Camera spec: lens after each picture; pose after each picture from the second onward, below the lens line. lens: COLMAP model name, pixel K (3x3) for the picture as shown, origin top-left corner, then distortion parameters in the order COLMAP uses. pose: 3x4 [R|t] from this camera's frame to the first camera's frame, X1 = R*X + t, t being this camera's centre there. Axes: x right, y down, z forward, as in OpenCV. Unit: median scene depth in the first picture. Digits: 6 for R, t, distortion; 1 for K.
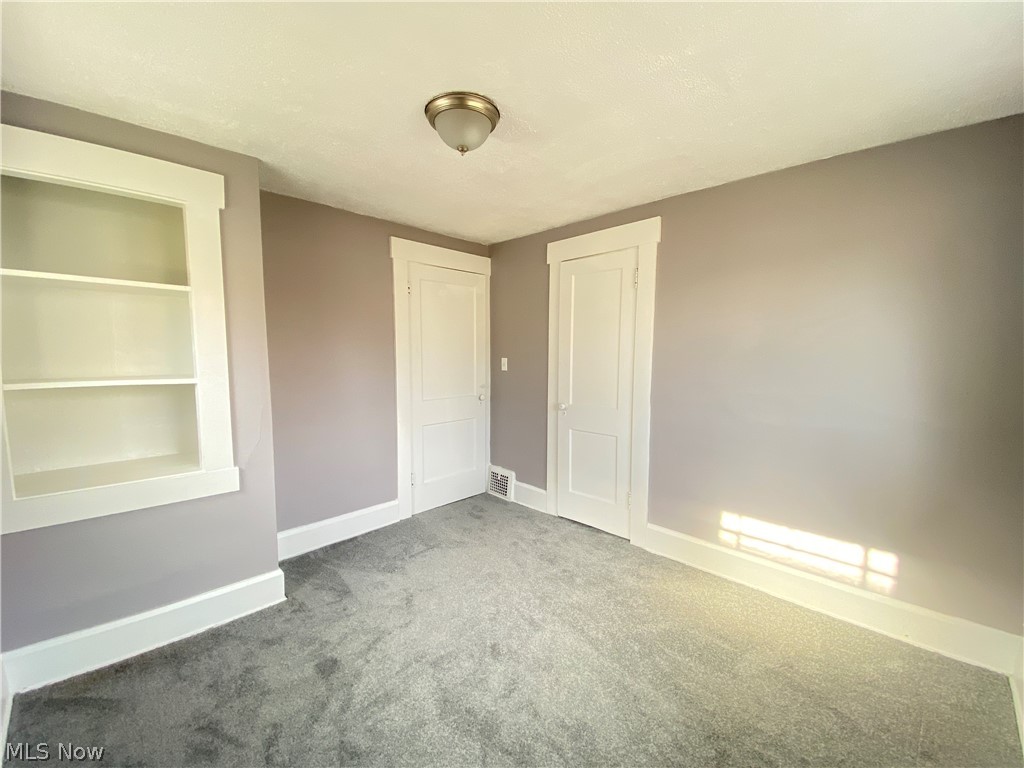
lens RADIAL K [[413.9, 0, 505.0], [0, 413.9, 386.9], [0, 0, 1]] dist [0.021636, -0.019530]
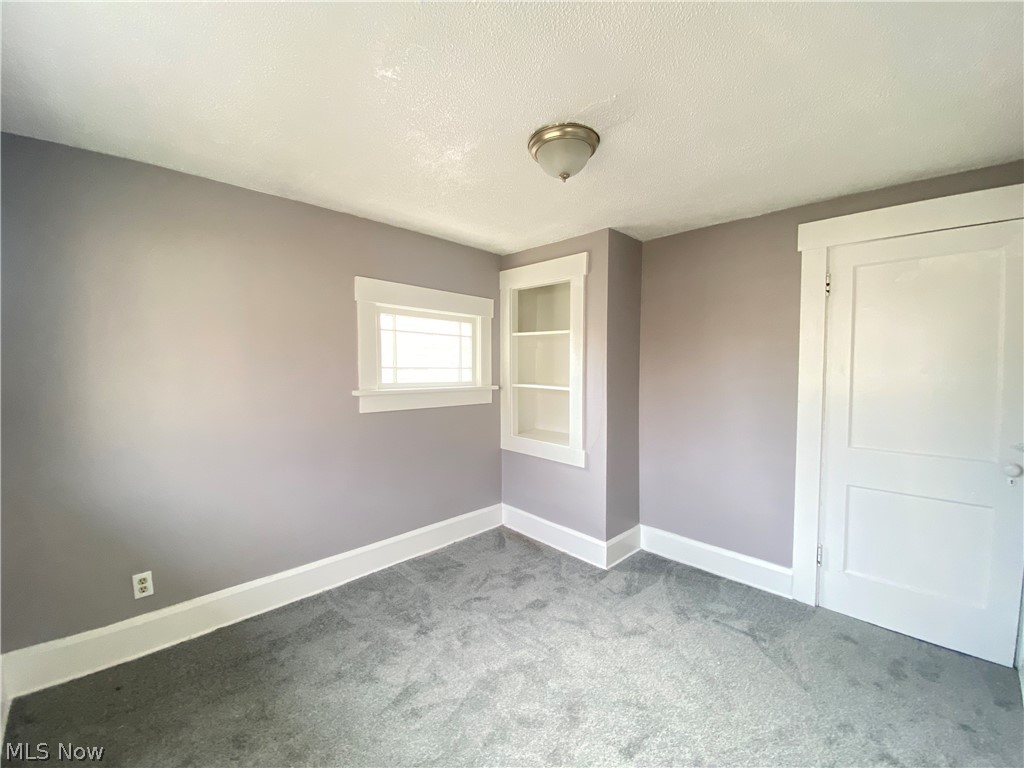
lens RADIAL K [[416.5, 0, 508.8], [0, 416.5, 383.4], [0, 0, 1]] dist [0.021027, -0.020169]
pose [[-0.008928, 0.034628, -0.999360, 0.599259], [-0.098886, 0.994471, 0.035342, -0.047513], [0.995059, 0.099138, -0.005454, 0.567783]]
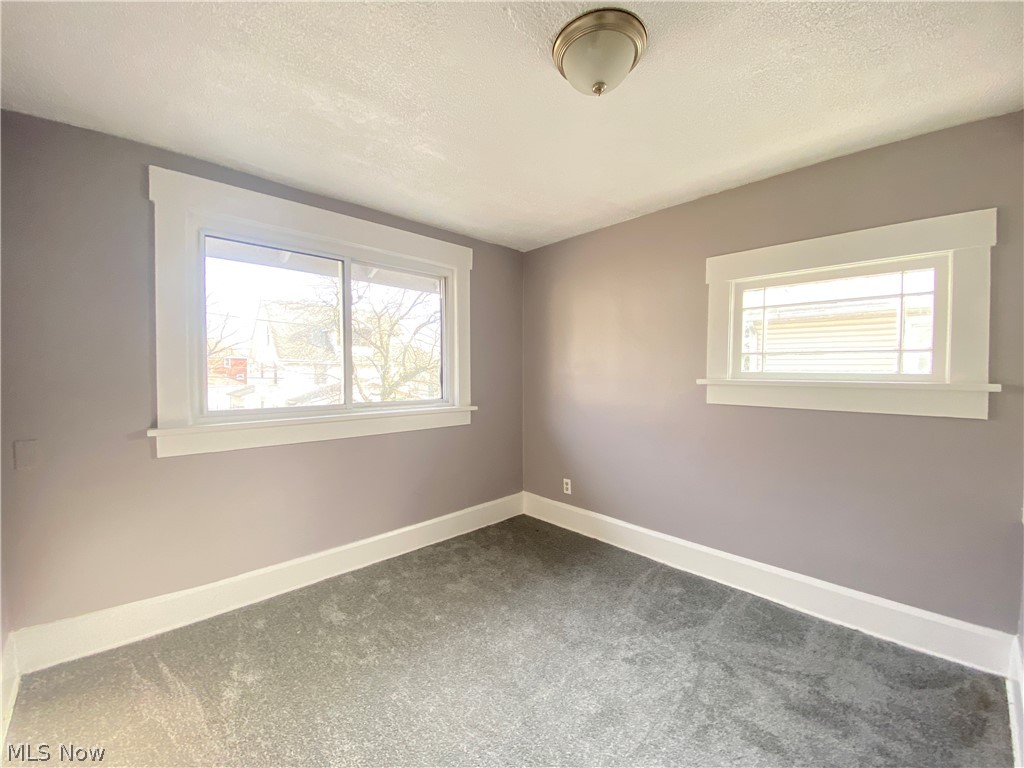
lens RADIAL K [[416.5, 0, 508.8], [0, 416.5, 383.4], [0, 0, 1]] dist [0.021027, -0.020169]
pose [[-0.999231, -0.004667, 0.038928, 0.018837], [0.000259, 0.992083, 0.125586, -0.068820], [-0.039205, 0.125500, -0.991319, 1.159265]]
